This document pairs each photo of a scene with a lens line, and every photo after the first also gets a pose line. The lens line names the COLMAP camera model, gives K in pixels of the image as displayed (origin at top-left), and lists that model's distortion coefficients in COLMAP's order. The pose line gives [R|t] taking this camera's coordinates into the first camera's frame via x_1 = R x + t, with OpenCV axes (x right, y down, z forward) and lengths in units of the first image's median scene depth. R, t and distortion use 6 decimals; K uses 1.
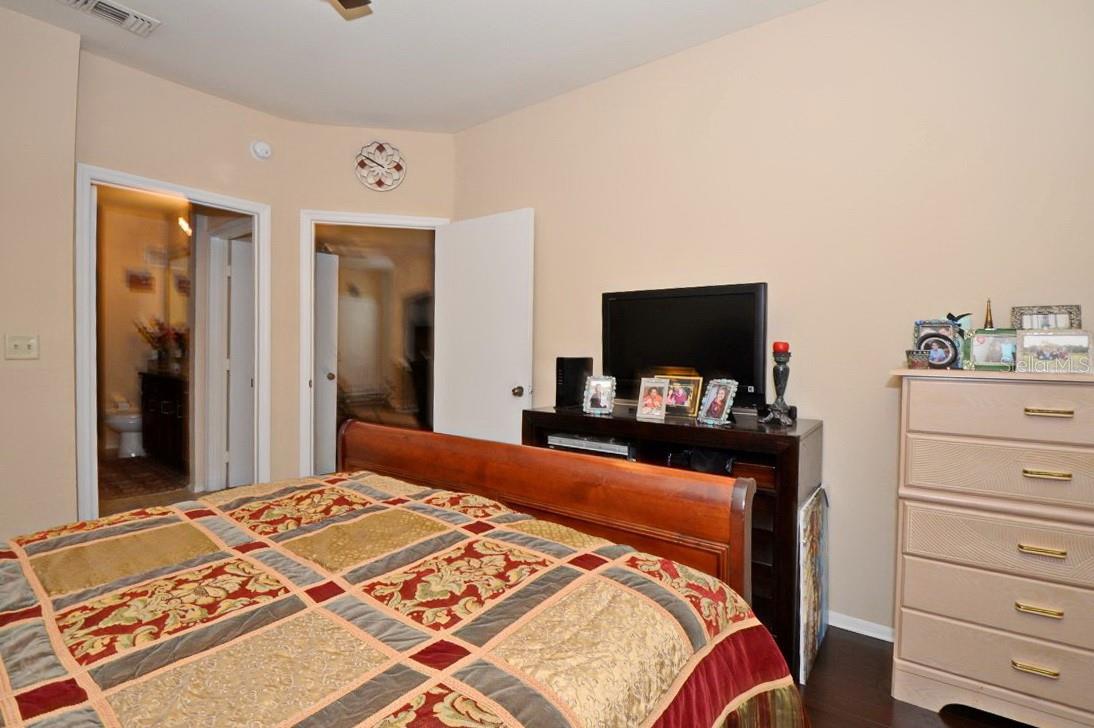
lens RADIAL K [[514.9, 0, 545.3], [0, 514.9, 356.9], [0, 0, 1]] dist [0.019421, -0.032670]
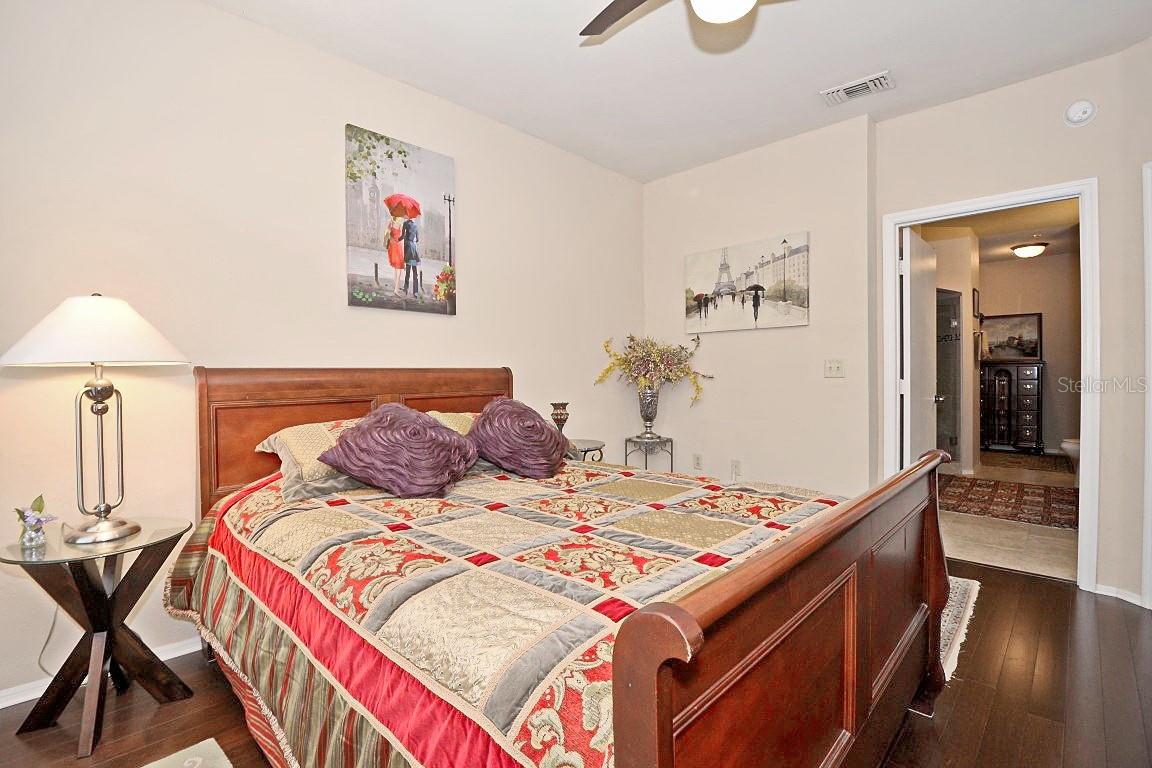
lens RADIAL K [[515.2, 0, 590.6], [0, 515.2, 380.9], [0, 0, 1]] dist [0.003762, -0.018137]
pose [[-0.115216, 0.001877, -0.993339, 0.946156], [-0.000146, 0.999998, 0.001906, 0.024993], [0.993340, 0.000365, -0.115215, 1.087501]]
